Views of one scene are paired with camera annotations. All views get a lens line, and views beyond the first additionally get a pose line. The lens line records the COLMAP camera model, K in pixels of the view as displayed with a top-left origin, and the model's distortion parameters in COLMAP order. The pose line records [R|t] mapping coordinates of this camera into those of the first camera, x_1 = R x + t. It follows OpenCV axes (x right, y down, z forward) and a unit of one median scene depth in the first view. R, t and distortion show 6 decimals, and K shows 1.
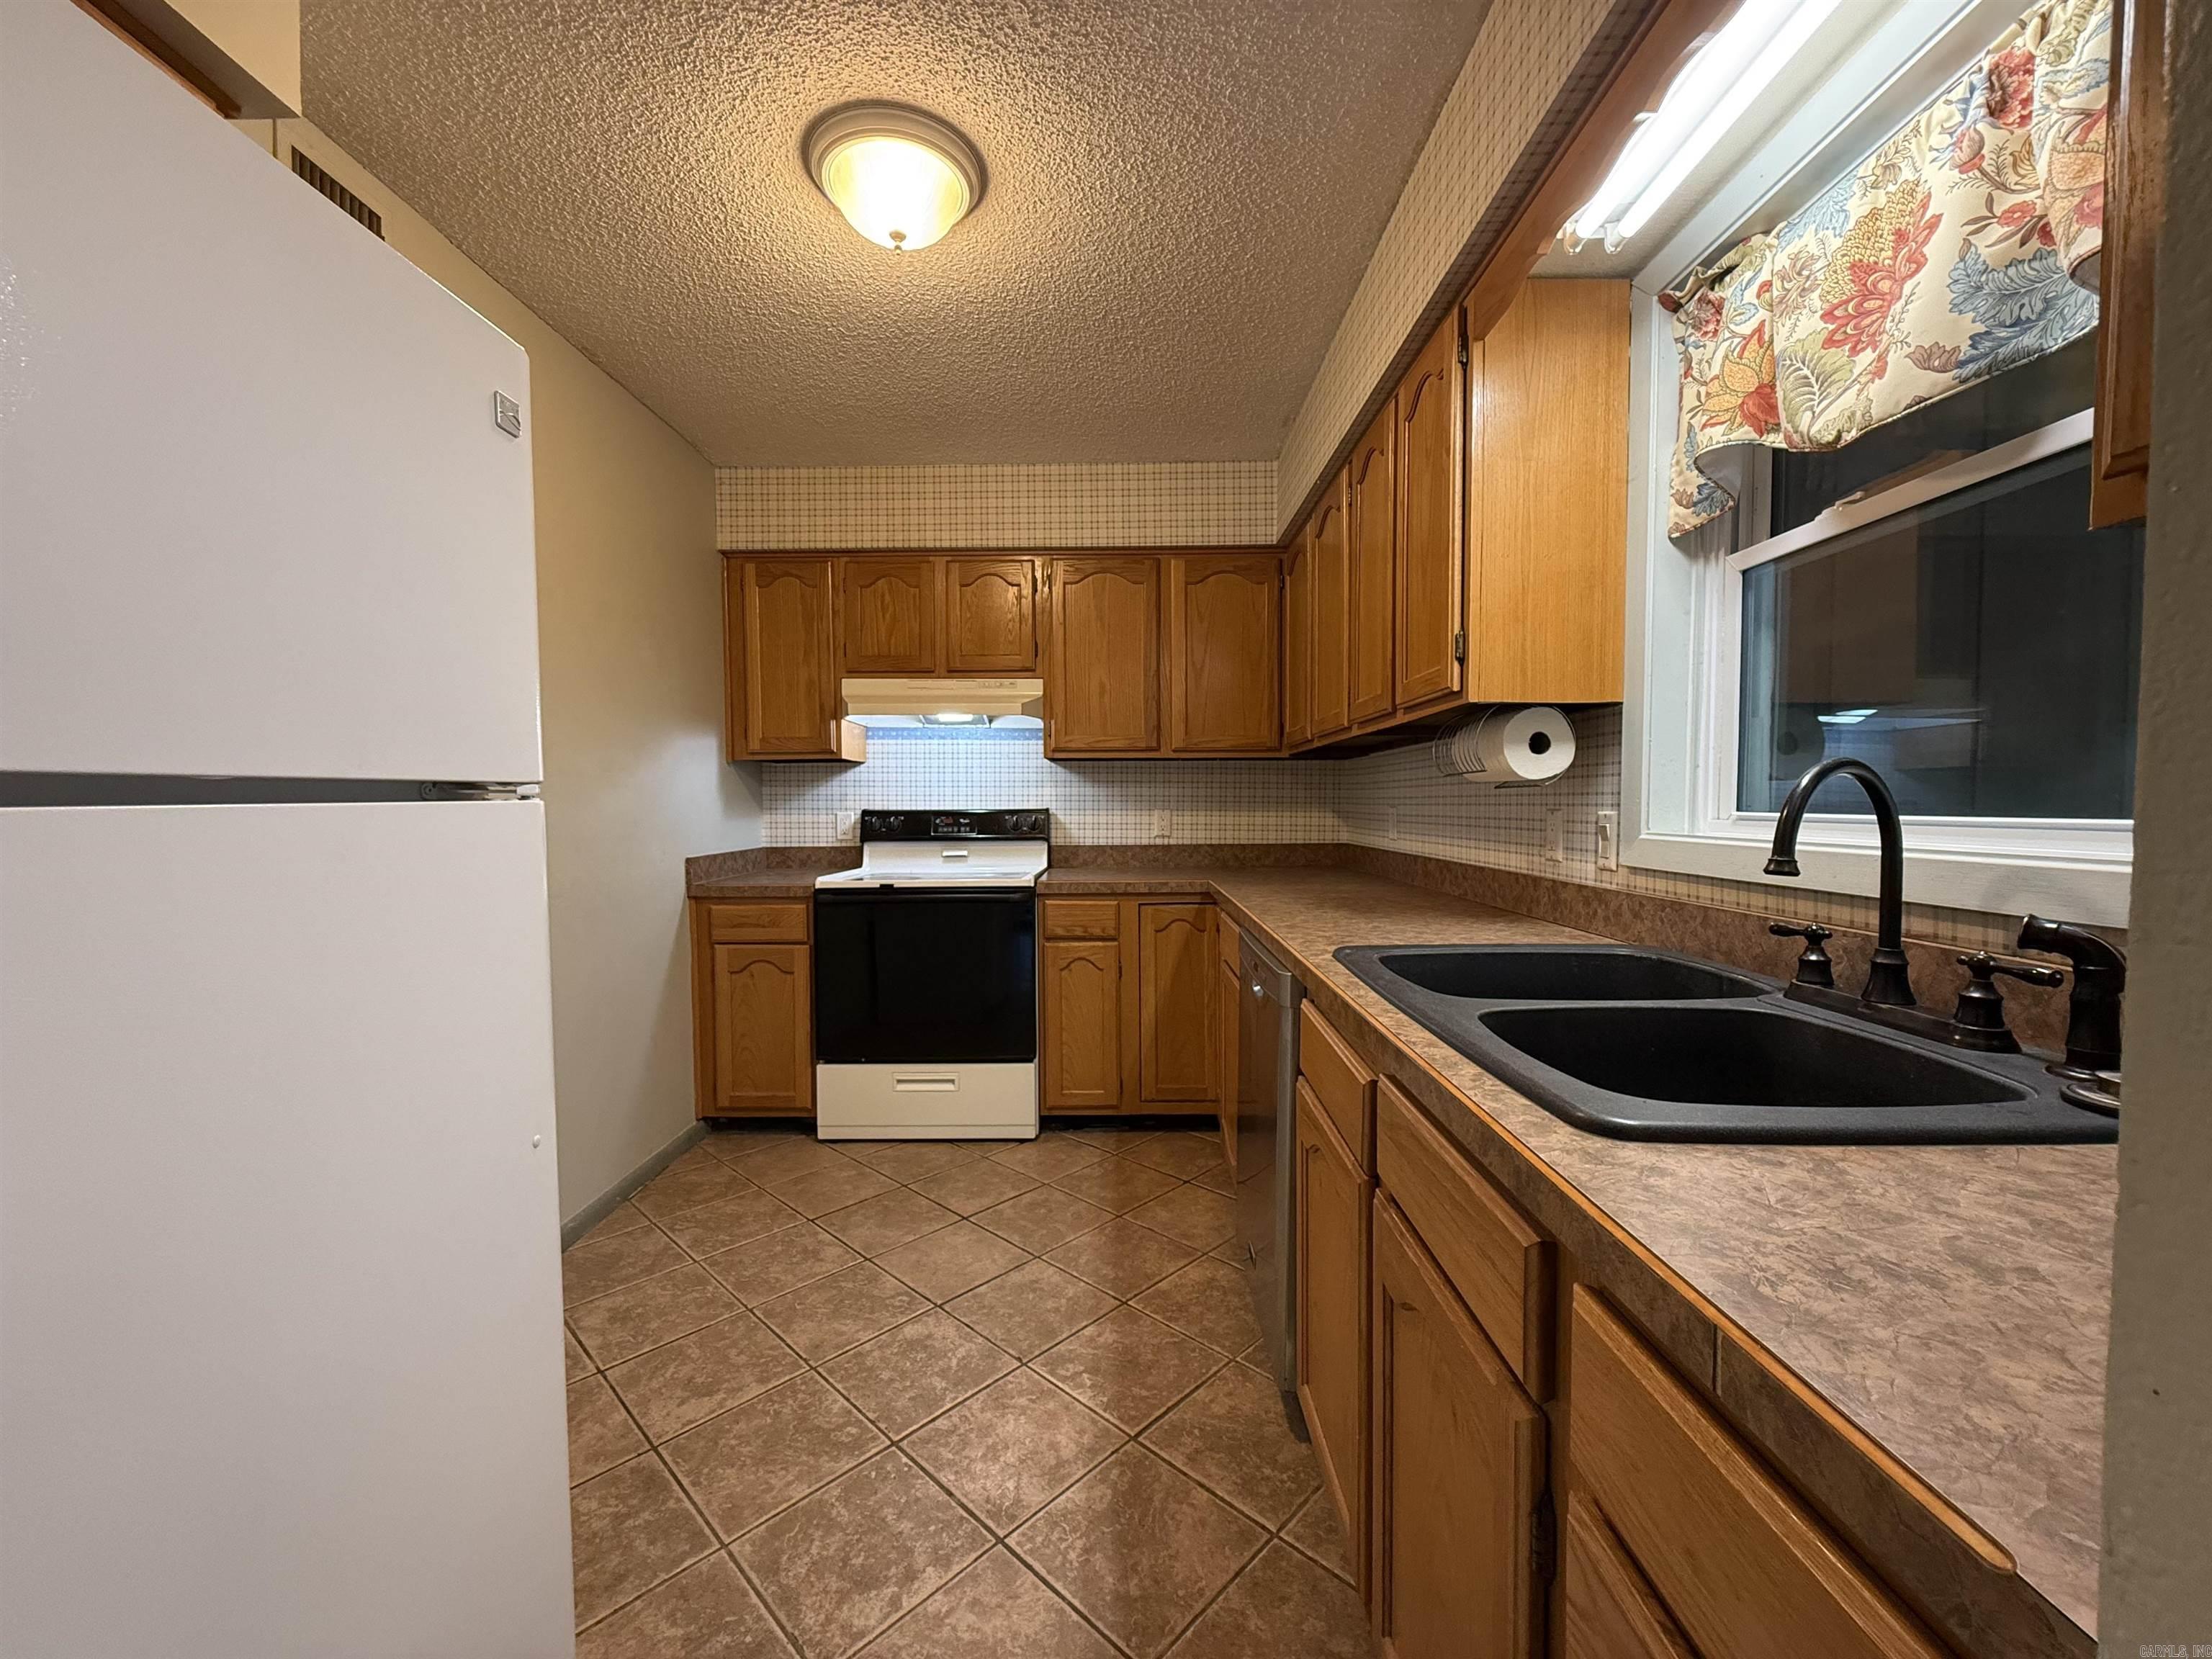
lens RADIAL K [[885.1, 0, 1109.8], [0, 885.1, 835.2], [0, 0, 1]] dist [-0.001443, 0.000557]
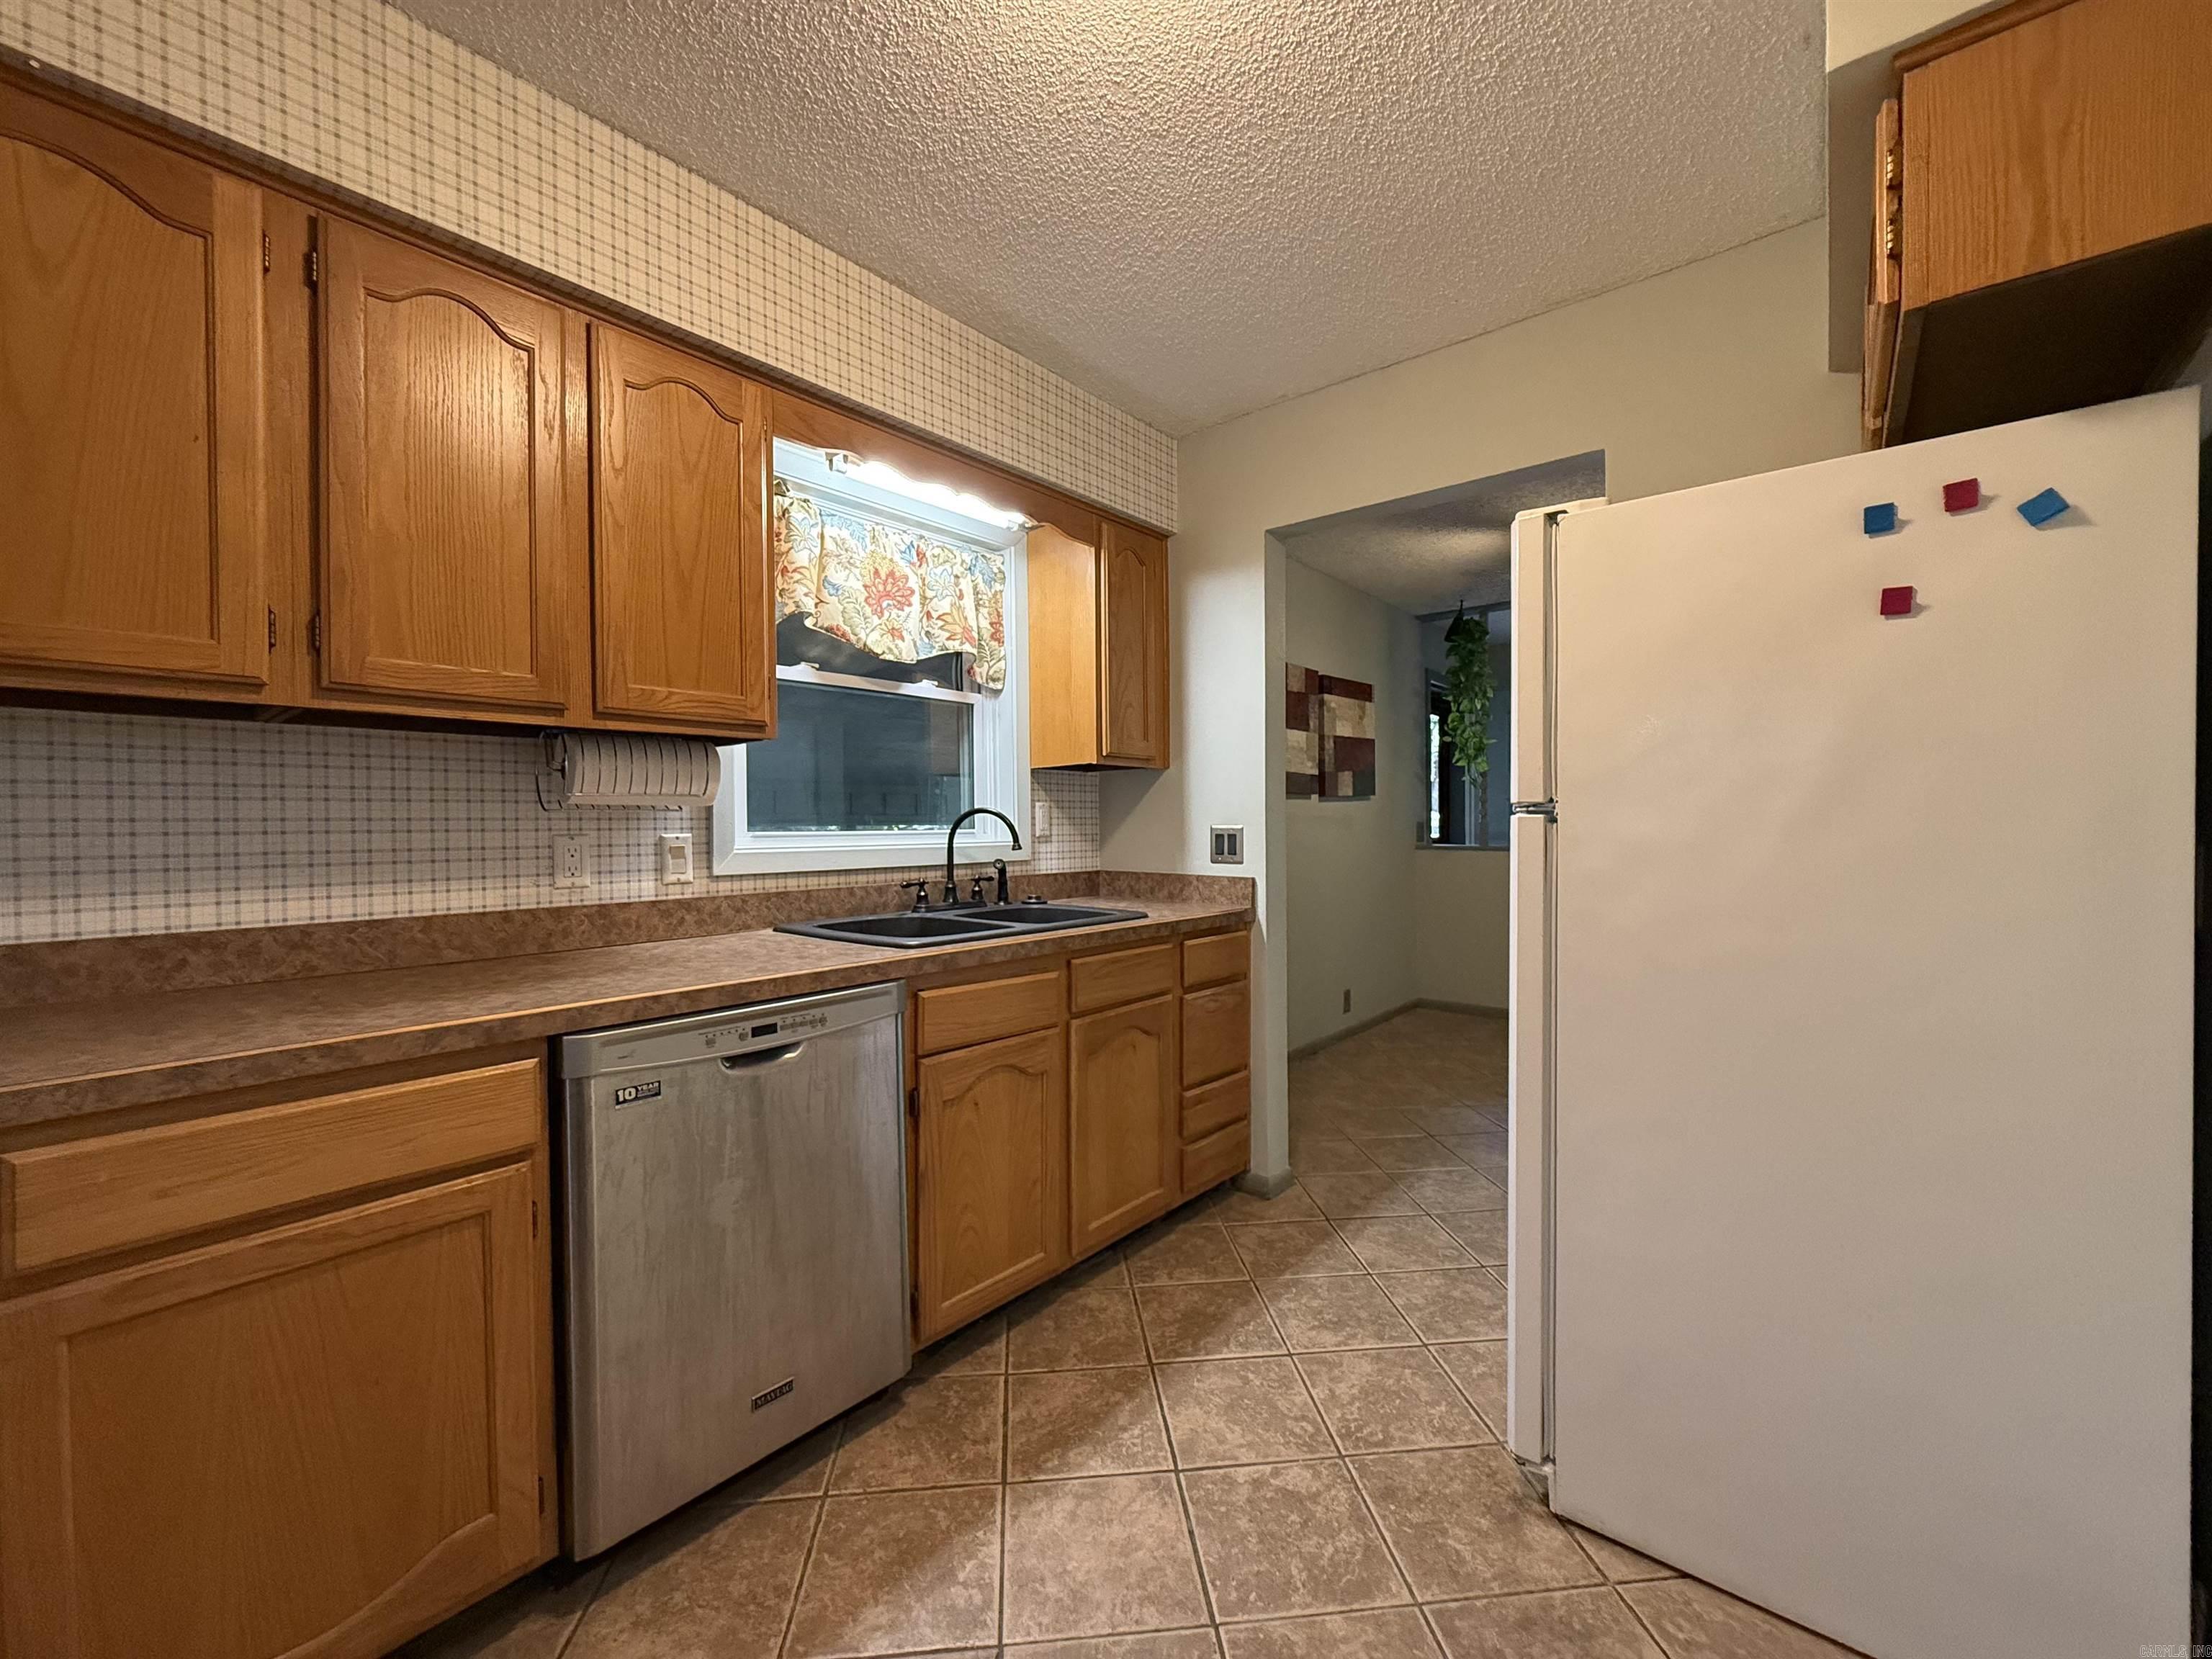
lens RADIAL K [[885.1, 0, 1112.0], [0, 885.1, 834.0], [0, 0, 1]] dist [-0.001443, 0.000557]
pose [[-0.772083, 0.004119, 0.635508, -0.769331], [0.030723, 0.999052, 0.030850, -0.054631], [-0.634778, 0.043344, -0.771478, 1.856566]]
